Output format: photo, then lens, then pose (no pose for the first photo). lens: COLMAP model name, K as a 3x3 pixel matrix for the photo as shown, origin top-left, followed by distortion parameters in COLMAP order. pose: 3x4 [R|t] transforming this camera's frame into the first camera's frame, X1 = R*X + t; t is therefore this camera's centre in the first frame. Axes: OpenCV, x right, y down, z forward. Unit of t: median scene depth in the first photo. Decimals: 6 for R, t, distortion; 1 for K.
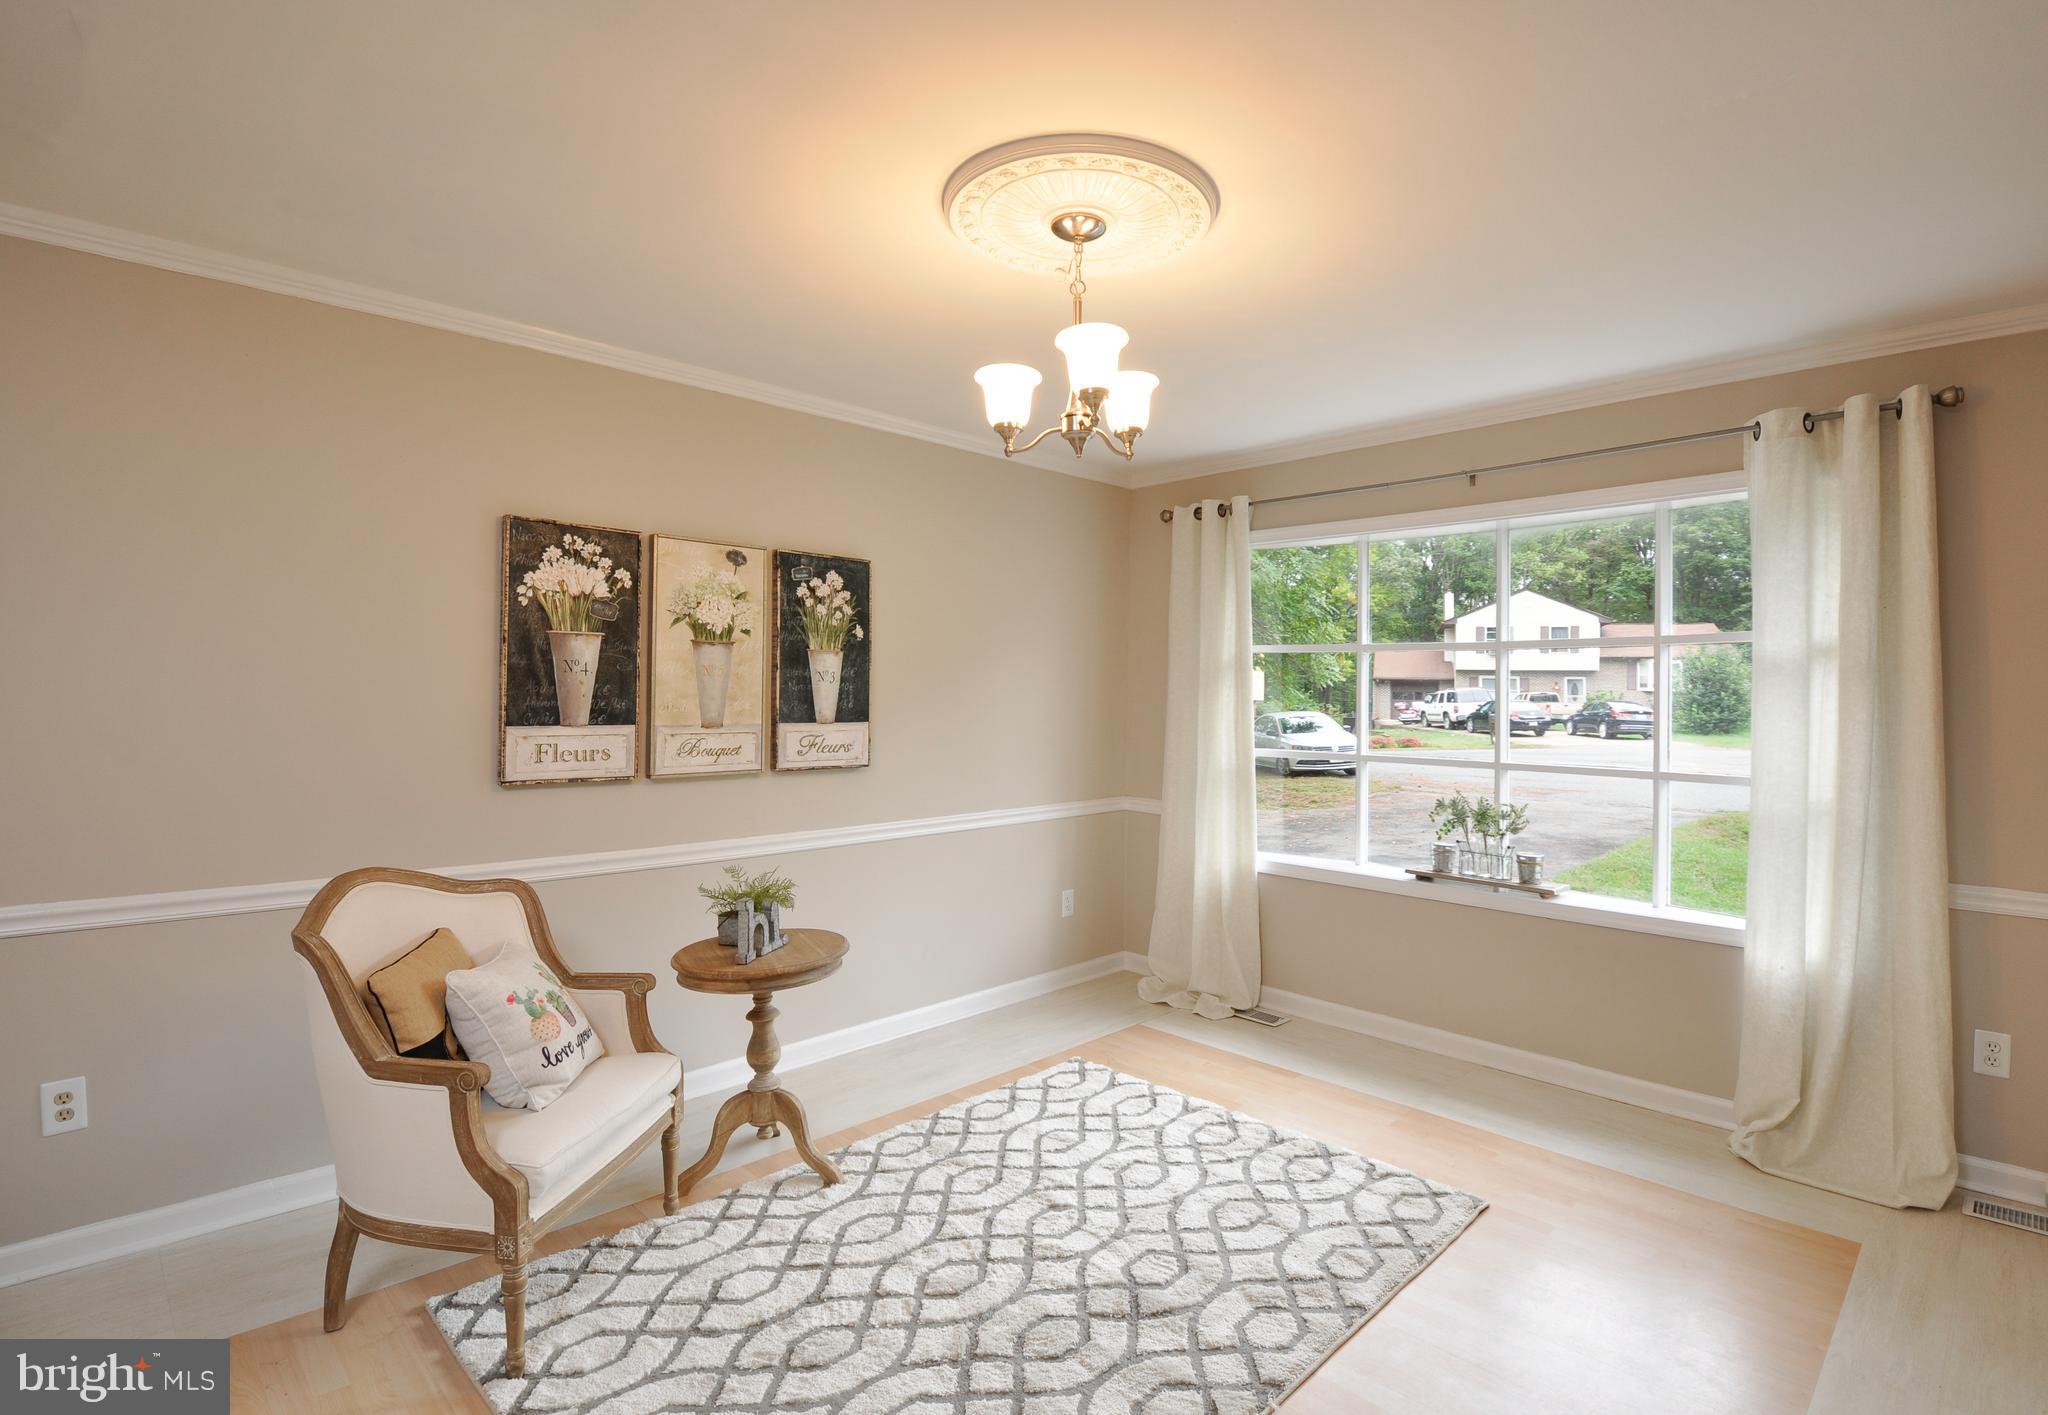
lens RADIAL K [[994.7, 0, 1067.9], [0, 994.7, 689.7], [0, 0, 1]] dist [-0.010342, -0.006930]
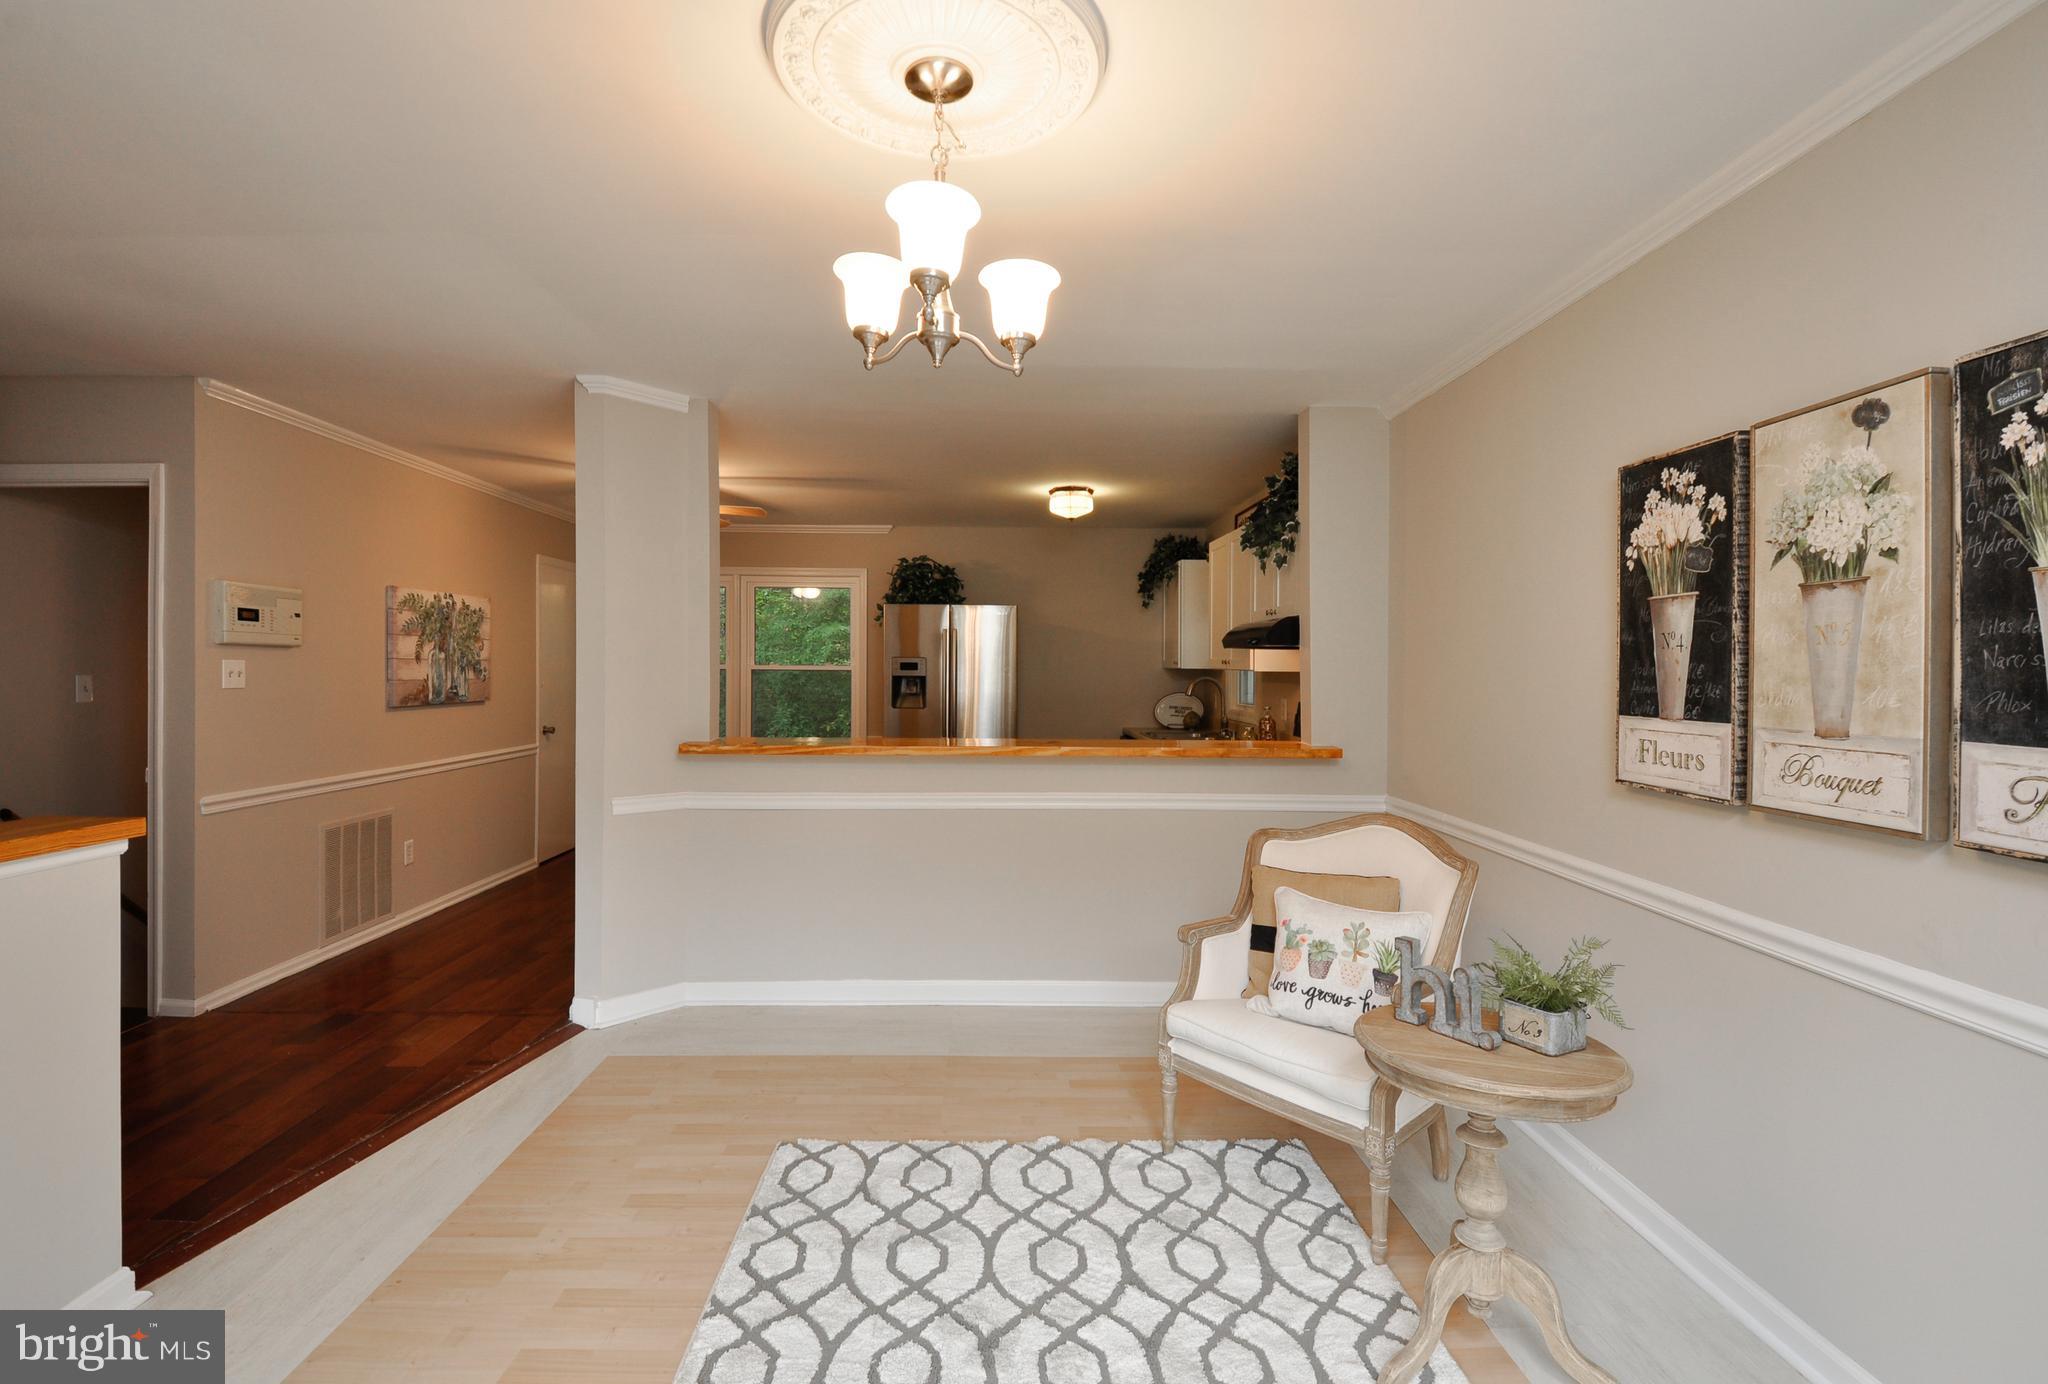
lens RADIAL K [[928.2, 0, 1016.0], [0, 928.2, 688.7], [0, 0, 1]] dist [0.001479, -0.002464]
pose [[-0.697360, -0.000267, -0.716721, 0.353150], [-0.010130, 0.999904, 0.009484, 0.011392], [0.716650, 0.013874, -0.697295, 1.116912]]
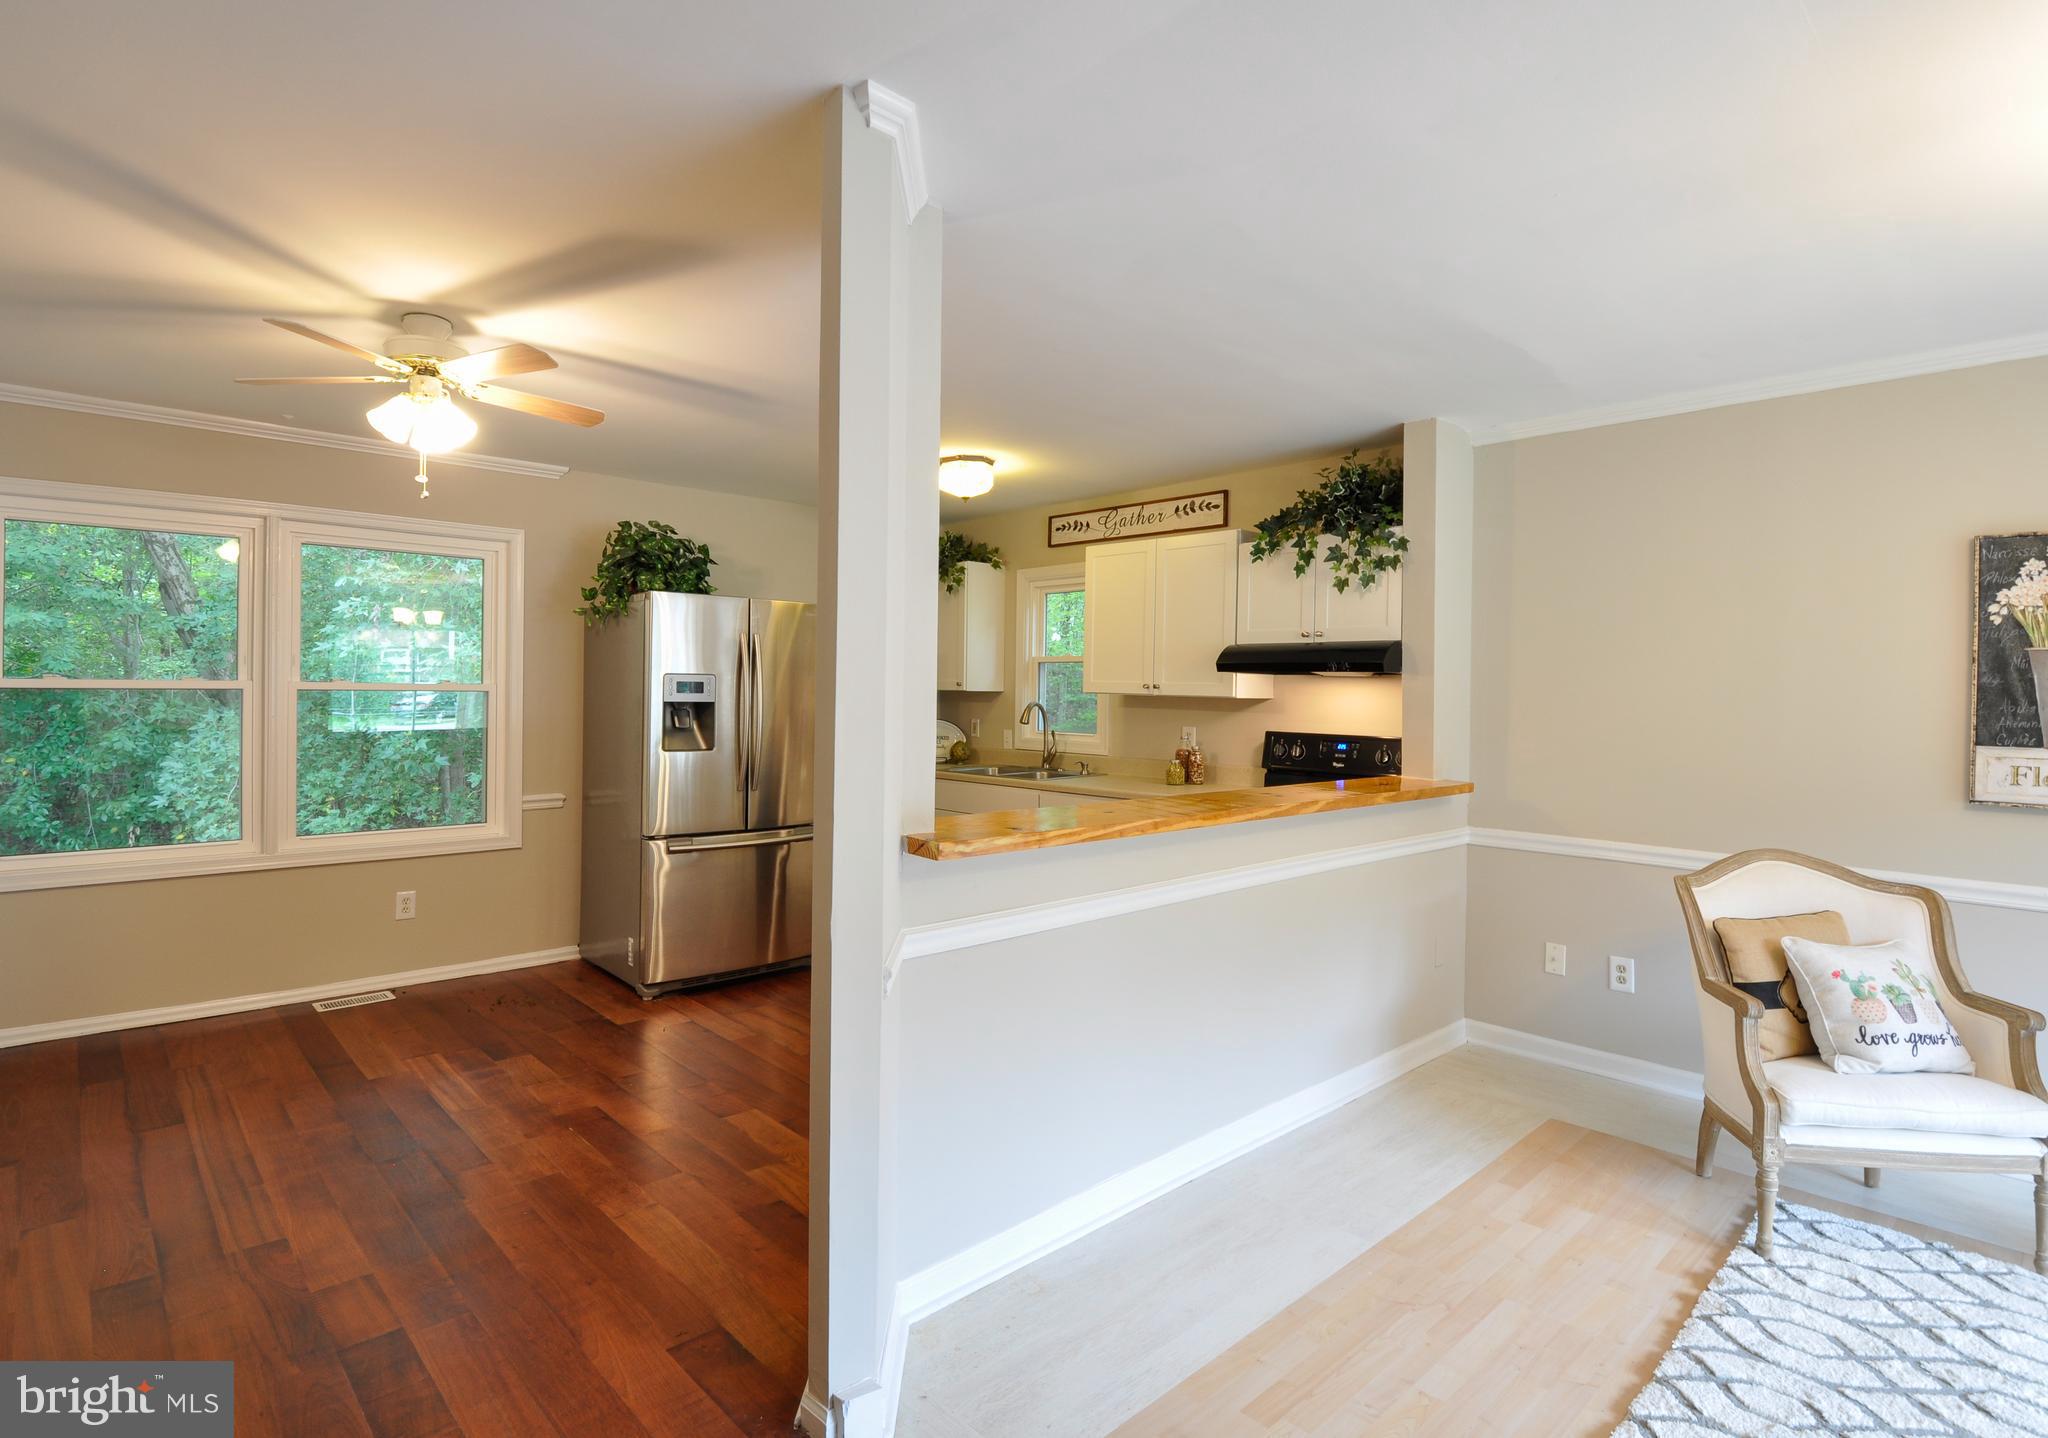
lens RADIAL K [[1024.1, 0, 974.2], [0, 1024.1, 699.8], [0, 0, 1]] dist [-0.004535, -0.010890]
pose [[-0.064876, -0.004178, -0.997885, 0.495195], [-0.009164, 0.999952, -0.003591, 0.003146], [0.997851, 0.008912, -0.064911, 0.046979]]
